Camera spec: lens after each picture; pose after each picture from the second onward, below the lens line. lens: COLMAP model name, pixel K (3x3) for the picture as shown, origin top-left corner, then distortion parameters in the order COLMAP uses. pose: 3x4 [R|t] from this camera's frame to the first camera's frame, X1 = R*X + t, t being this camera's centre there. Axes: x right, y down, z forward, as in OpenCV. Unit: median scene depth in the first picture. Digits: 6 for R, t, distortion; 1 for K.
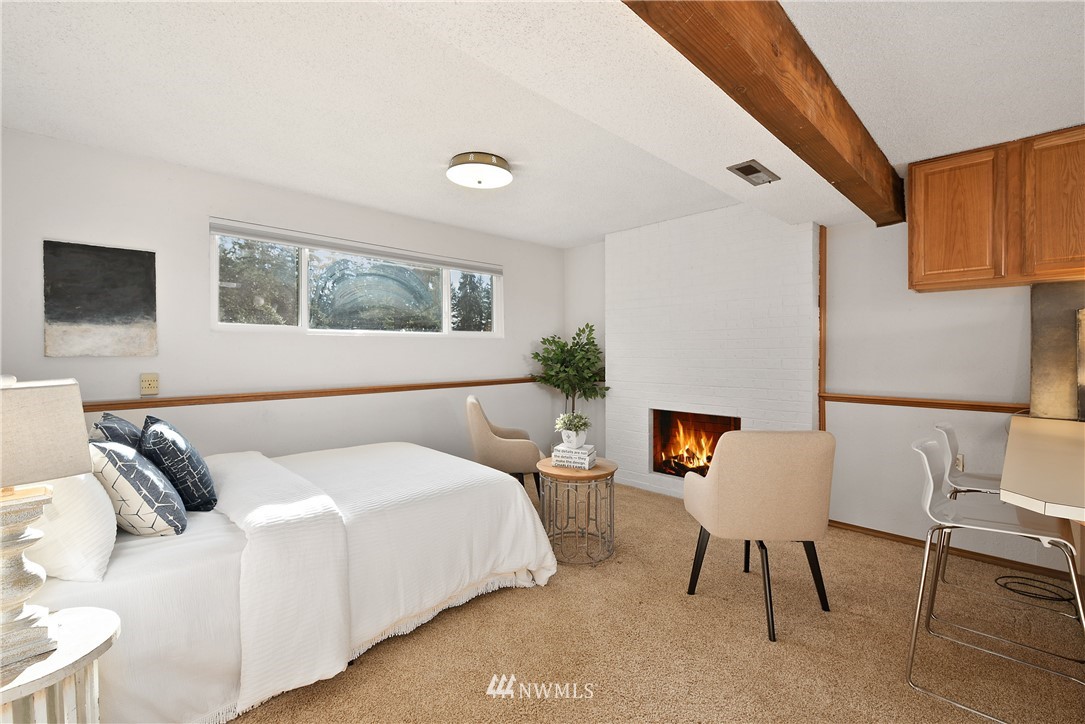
lens RADIAL K [[468.5, 0, 544.5], [0, 468.5, 352.5], [0, 0, 1]] dist [0.011259, -0.006390]
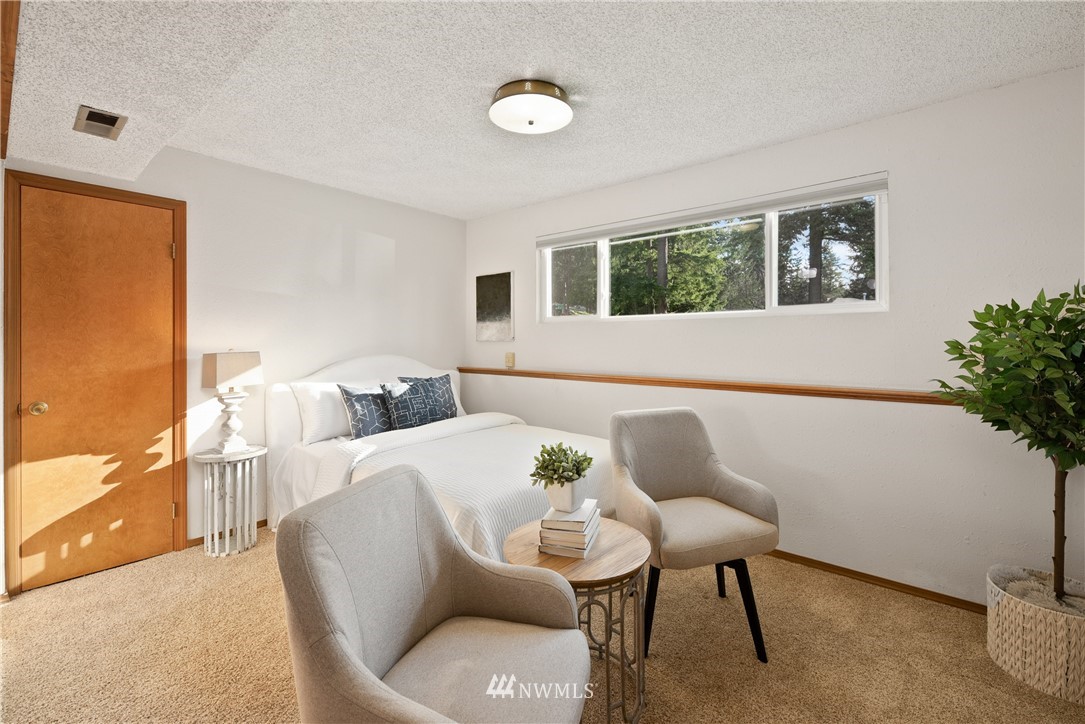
lens RADIAL K [[468.5, 0, 546.8], [0, 468.5, 340.5], [0, 0, 1]] dist [0.011259, -0.006390]
pose [[0.088203, 0.007319, -0.996076, 0.686944], [0.000872, 0.999972, 0.007425, -0.006748], [0.996102, -0.001524, 0.088194, 1.023603]]
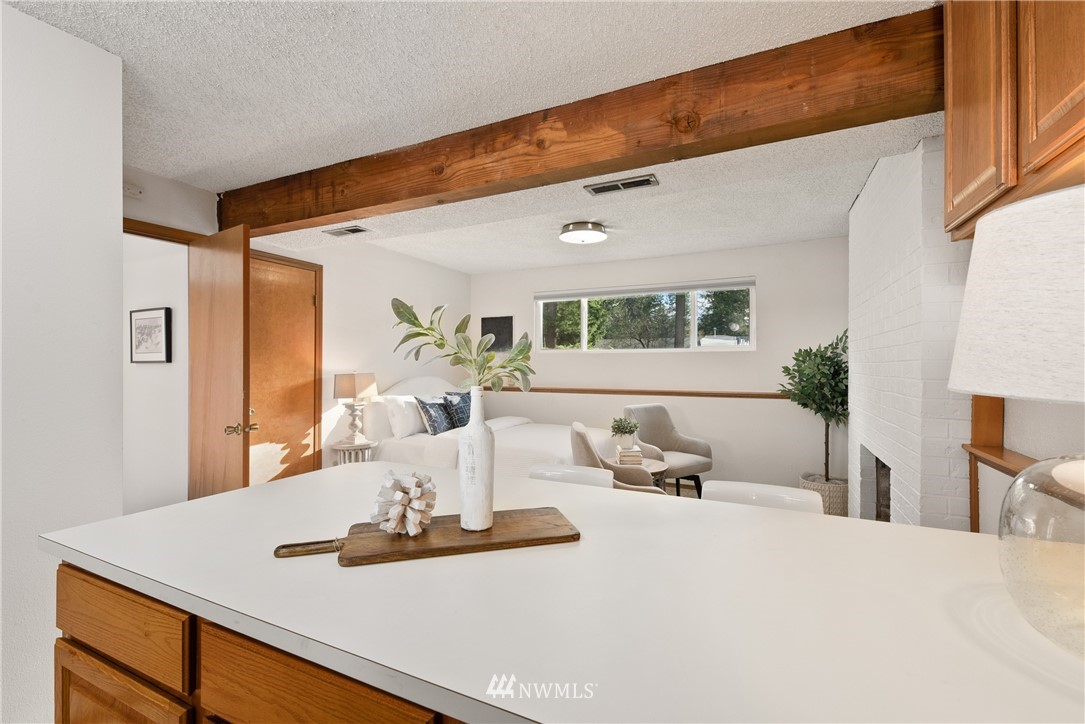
lens RADIAL K [[468.5, 0, 542.4], [0, 468.5, 366.5], [0, 0, 1]] dist [0.011259, -0.006390]
pose [[0.329905, 0.006732, -0.943990, 1.191143], [-0.003772, 0.999976, 0.005813, -0.005201], [0.944007, 0.001643, 0.329922, 0.469177]]
